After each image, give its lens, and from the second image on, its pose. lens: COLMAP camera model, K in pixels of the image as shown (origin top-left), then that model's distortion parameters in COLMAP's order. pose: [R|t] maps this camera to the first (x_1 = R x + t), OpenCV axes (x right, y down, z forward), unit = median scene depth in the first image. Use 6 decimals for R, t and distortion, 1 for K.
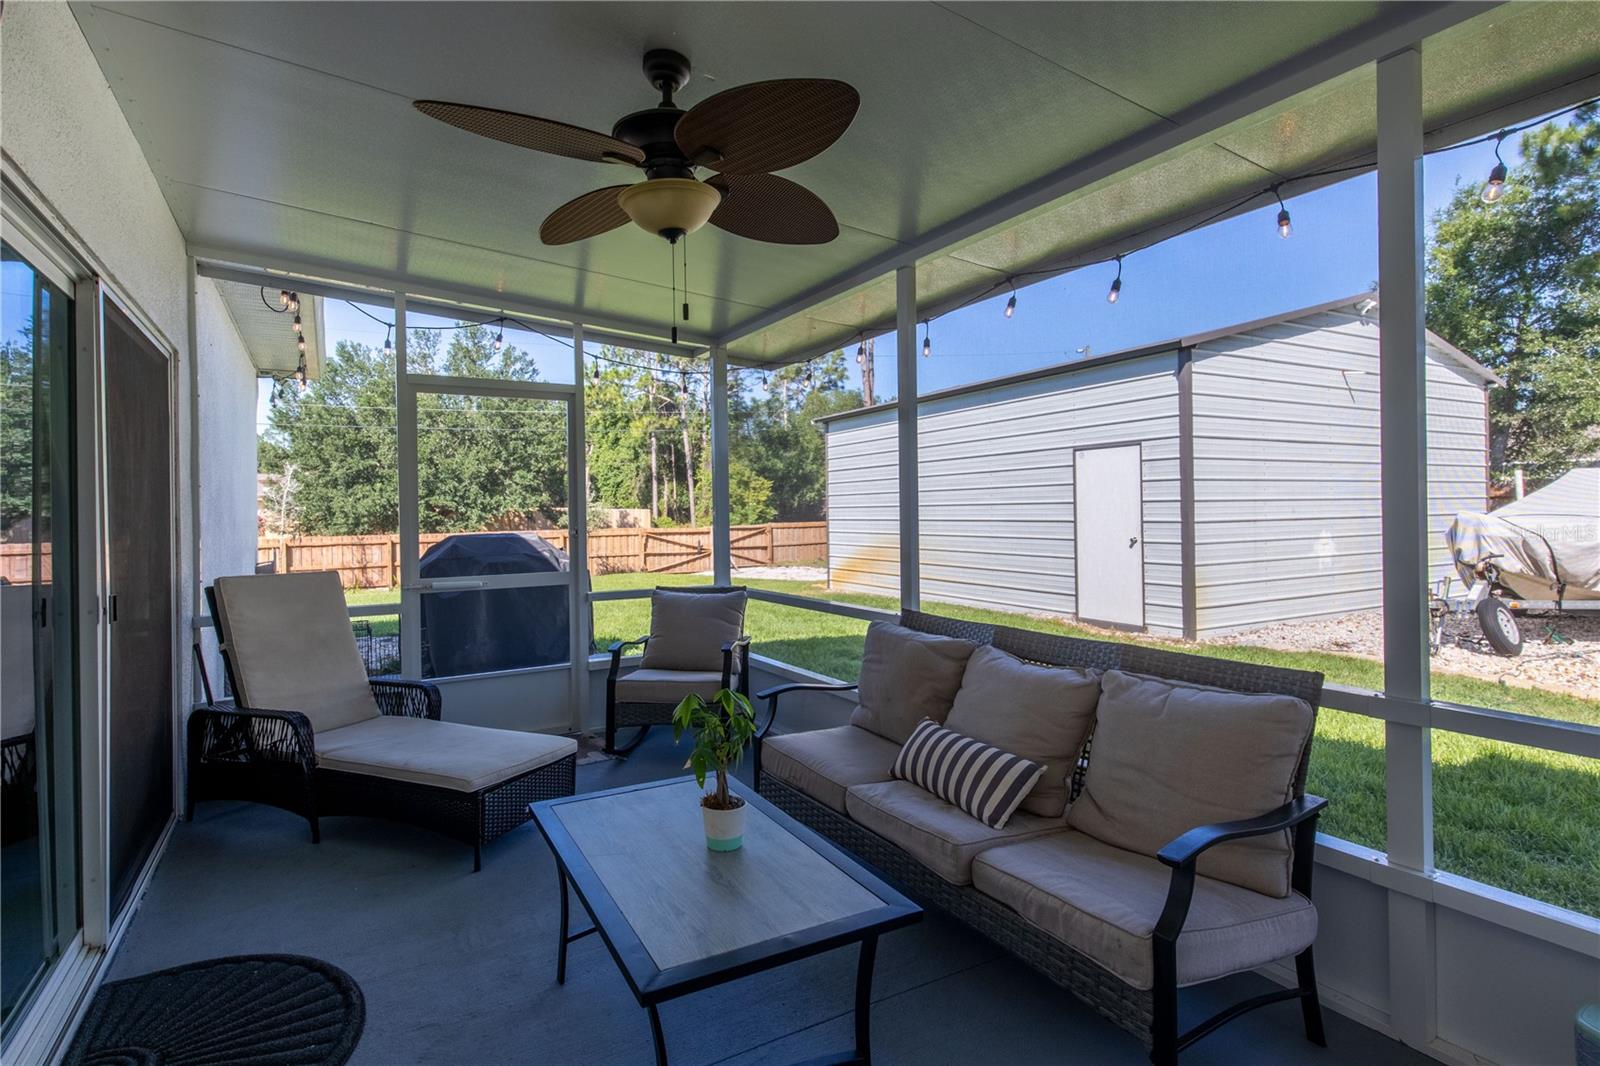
lens RADIAL K [[791.8, 0, 803.4], [0, 791.8, 522.9], [0, 0, 1]] dist [0.007022, -0.004758]
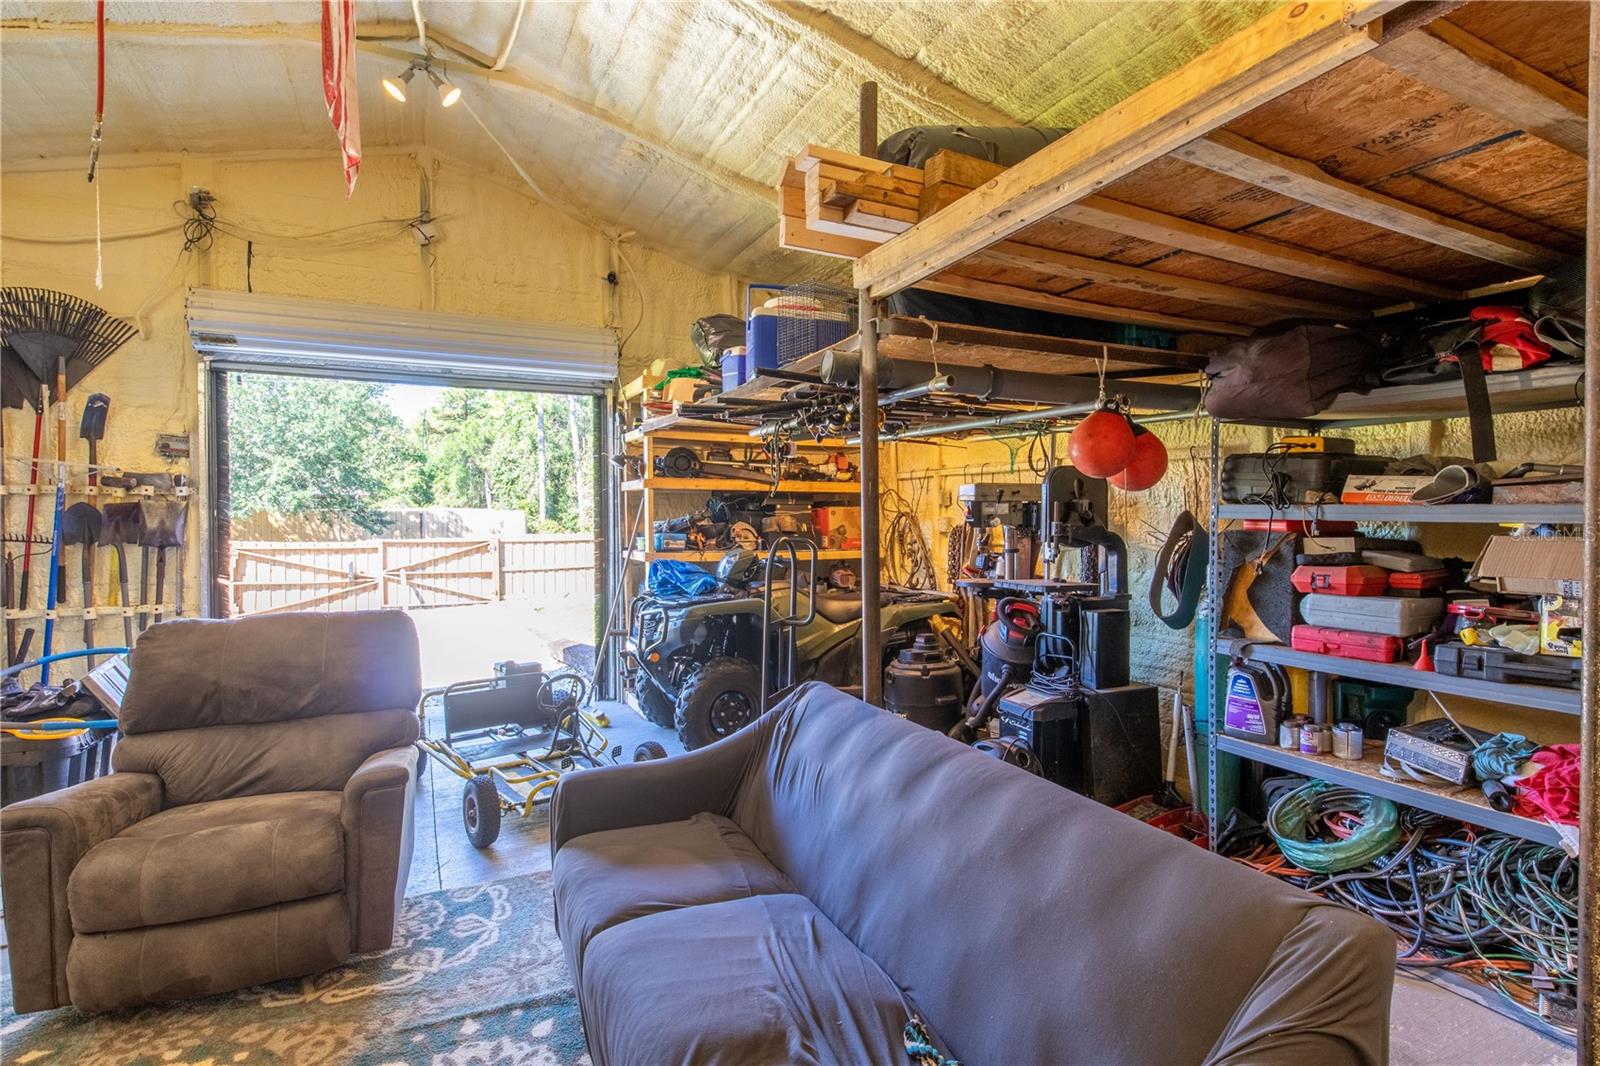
lens RADIAL K [[791.8, 0, 806.6], [0, 791.8, 528.9], [0, 0, 1]] dist [0.007022, -0.004758]
pose [[0.999495, 0.012852, -0.029065, 0.223546], [-0.012763, 0.999913, 0.003268, -0.009971], [0.029104, -0.002895, 0.999572, 0.390133]]
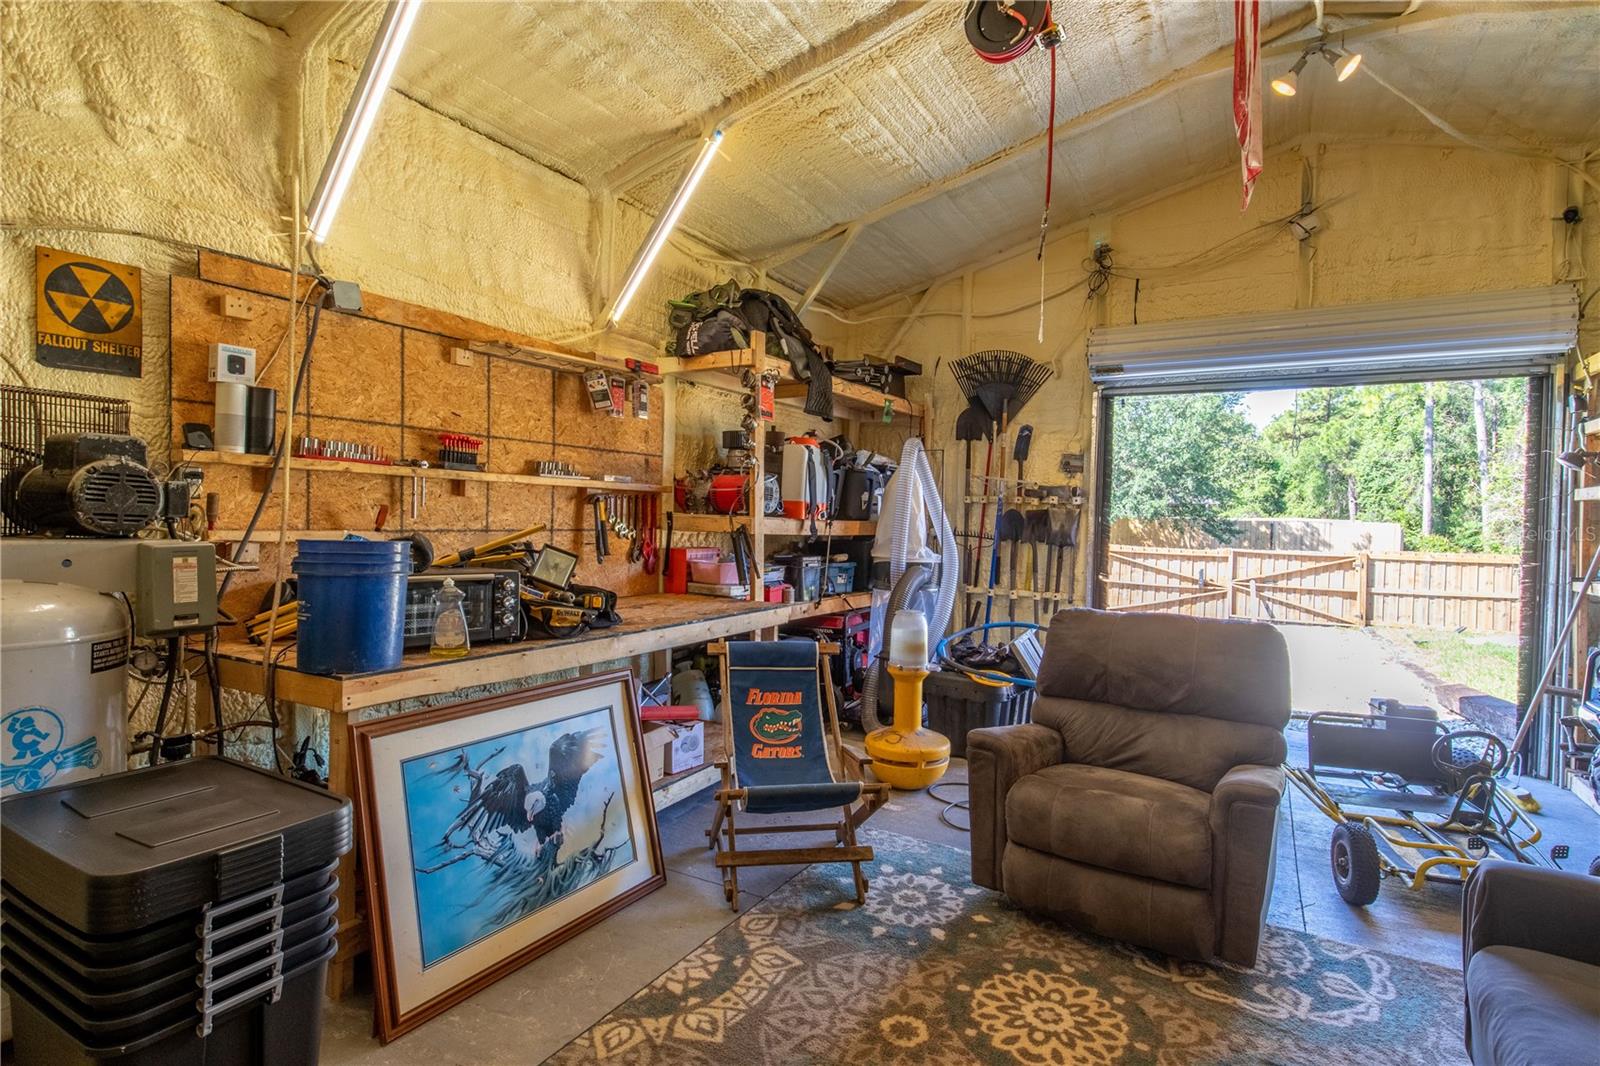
lens RADIAL K [[791.8, 0, 799.0], [0, 791.8, 528.2], [0, 0, 1]] dist [0.007022, -0.004758]
pose [[0.524655, 0.042069, -0.850275, 0.220817], [-0.044680, 0.998762, 0.021846, -0.009963], [0.850142, 0.026529, 0.525885, 0.388418]]
